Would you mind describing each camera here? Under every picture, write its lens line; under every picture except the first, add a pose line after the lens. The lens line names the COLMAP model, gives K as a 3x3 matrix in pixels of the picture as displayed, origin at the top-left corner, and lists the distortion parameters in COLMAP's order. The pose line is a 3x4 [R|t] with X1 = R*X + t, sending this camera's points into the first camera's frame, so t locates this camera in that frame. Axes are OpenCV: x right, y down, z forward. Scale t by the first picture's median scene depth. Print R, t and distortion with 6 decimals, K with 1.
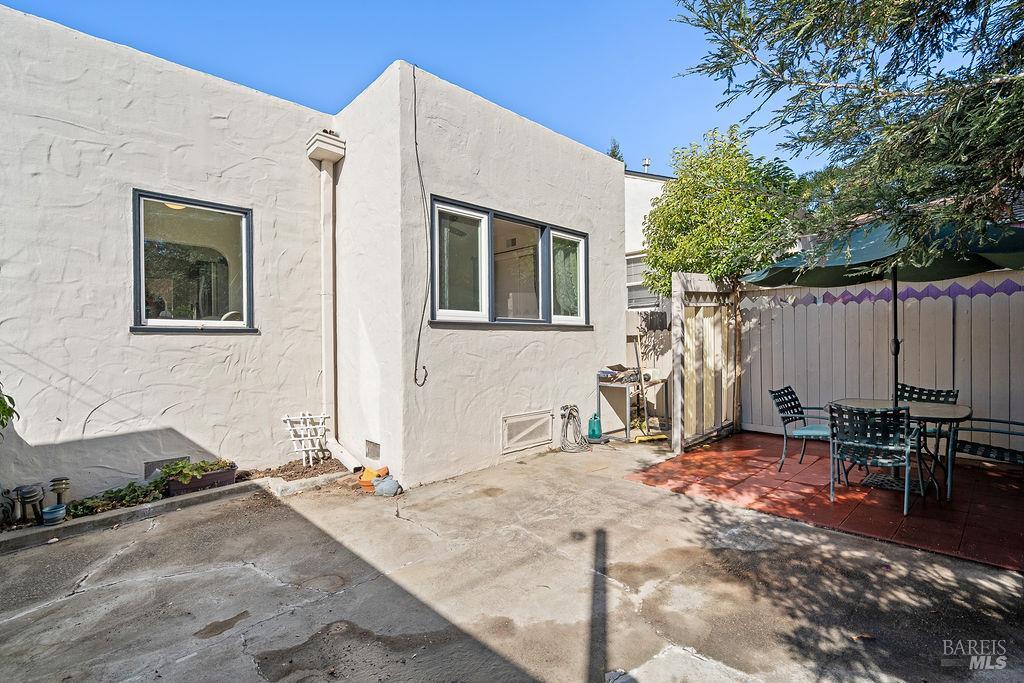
lens RADIAL K [[463.7, 0, 512.0], [0, 463.7, 341.5], [0, 0, 1]] dist [-0.000843, 0.000105]
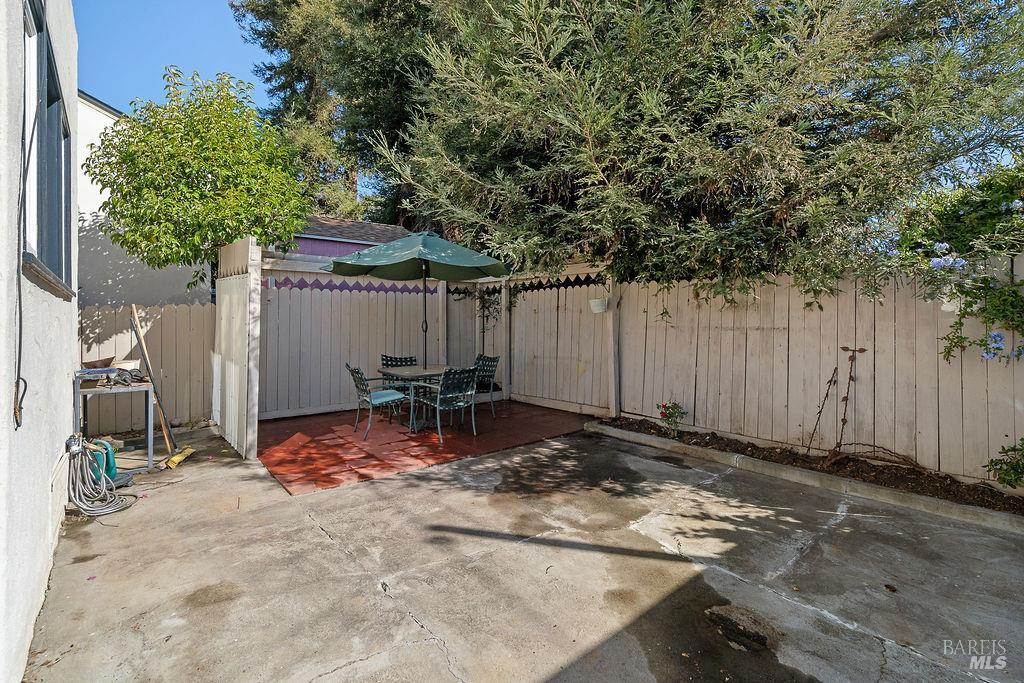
lens RADIAL K [[476.5, 0, 515.8], [0, 476.5, 324.9], [0, 0, 1]] dist [-0.000659, 0.000032]
pose [[0.060029, 0.008966, 0.998156, -0.736860], [0.003624, 0.999951, -0.009200, 0.025863], [-0.998190, 0.004169, 0.059993, 0.802144]]
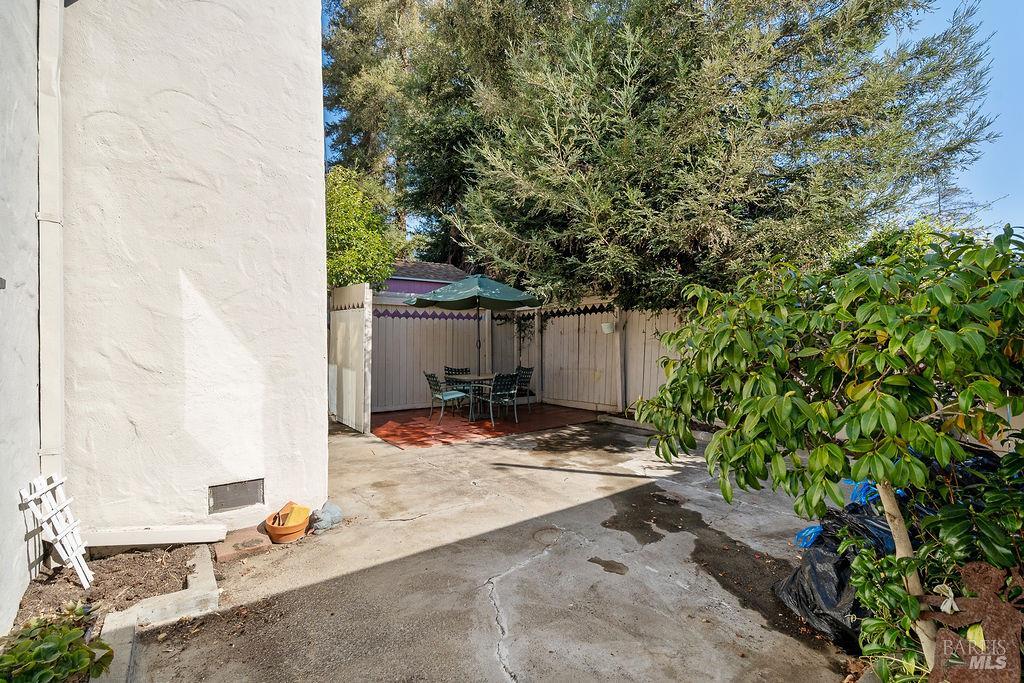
lens RADIAL K [[463.7, 0, 512.0], [0, 463.7, 341.5], [0, 0, 1]] dist [-0.000843, 0.000105]
pose [[0.131969, 0.022835, 0.990991, -1.291077], [0.007097, 0.999687, -0.023981, 0.057678], [-0.991228, 0.010198, 0.131766, 0.771168]]
